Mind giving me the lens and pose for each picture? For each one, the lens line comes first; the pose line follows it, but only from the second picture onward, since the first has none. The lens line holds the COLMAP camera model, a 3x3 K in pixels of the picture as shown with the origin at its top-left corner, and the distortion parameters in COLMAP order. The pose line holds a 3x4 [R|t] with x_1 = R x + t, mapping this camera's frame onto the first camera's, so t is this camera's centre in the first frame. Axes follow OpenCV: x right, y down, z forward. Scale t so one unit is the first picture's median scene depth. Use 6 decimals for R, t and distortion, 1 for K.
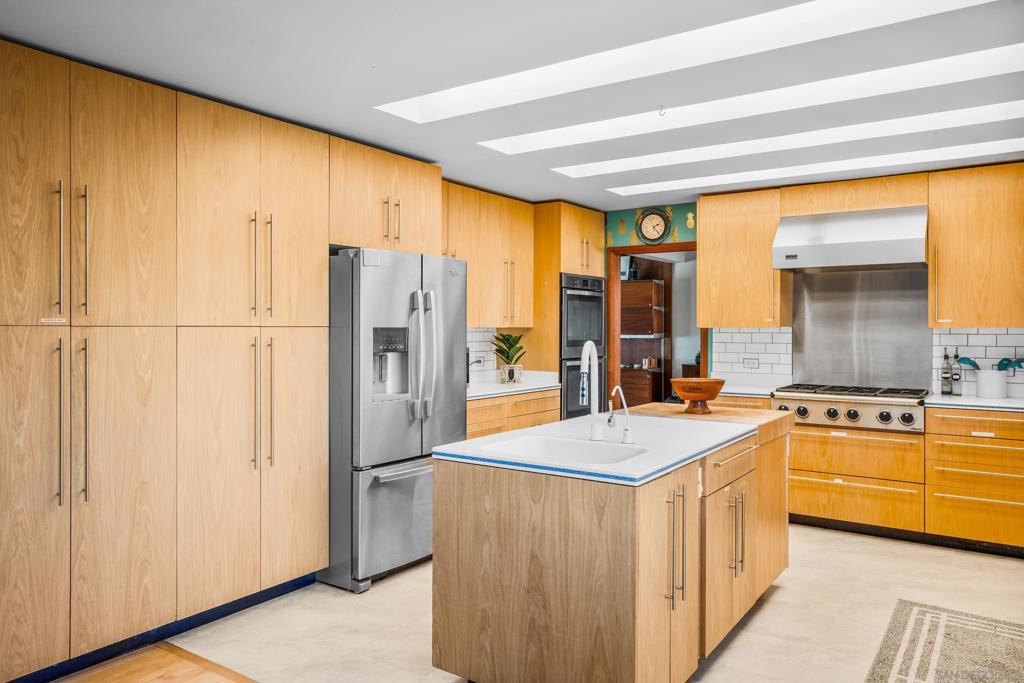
lens RADIAL K [[730.1, 0, 508.1], [0, 730.1, 331.8], [0, 0, 1]] dist [0.020789, 0.003664]
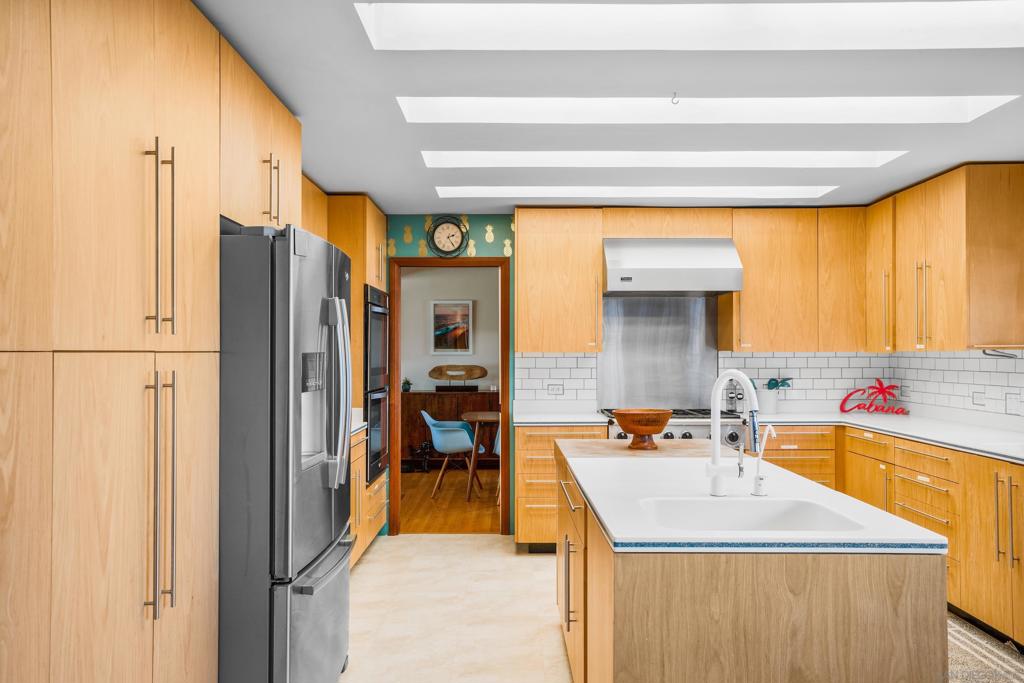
lens RADIAL K [[745.4, 0, 515.5], [0, 745.4, 344.4], [0, 0, 1]] dist [0.008668, 0.019027]
pose [[0.819561, 0.003858, 0.572979, -0.330357], [0.005402, 0.999881, -0.014460, -0.002313], [-0.572966, 0.014946, 0.819443, 0.296433]]
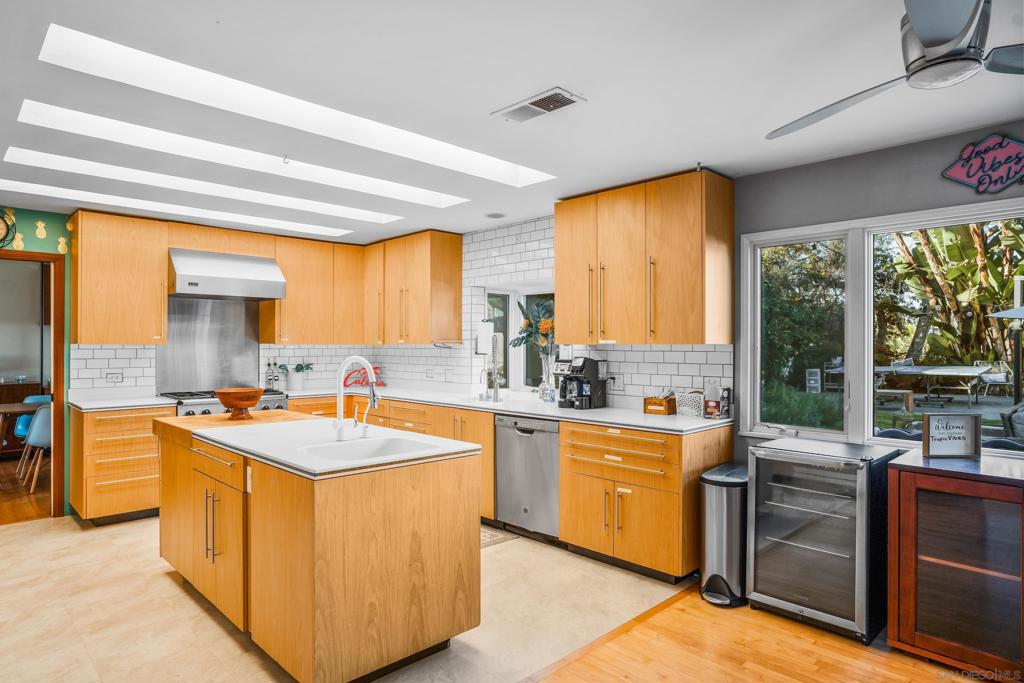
lens RADIAL K [[592.0, 0, 490.8], [0, 592.0, 345.8], [0, 0, 1]] dist [-0.001006, 0.008975]
pose [[0.214014, -0.002547, 0.976827, -0.482400], [0.004315, 0.999989, 0.001662, -0.003057], [-0.976821, 0.003859, 0.214023, 0.358434]]
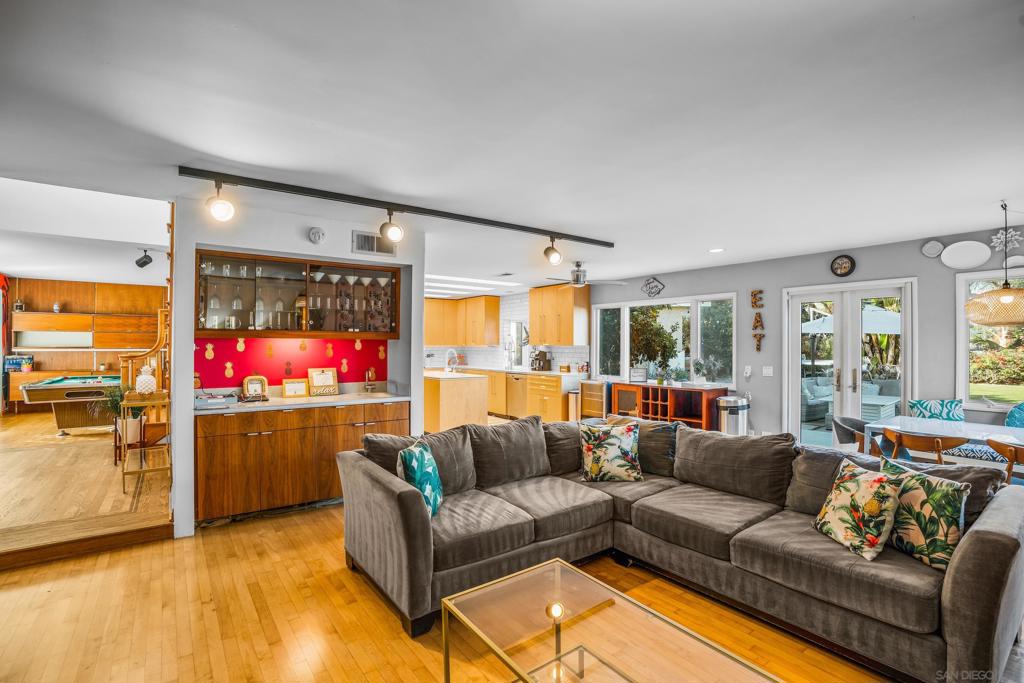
lens RADIAL K [[467.2, 0, 503.6], [0, 467.2, 344.2], [0, 0, 1]] dist [-0.005434, -0.000315]
pose [[0.338938, 0.001570, 0.940808, -1.326083], [0.003202, 0.999991, -0.002822, -0.003528], [-0.940803, 0.003969, 0.338930, -0.070686]]
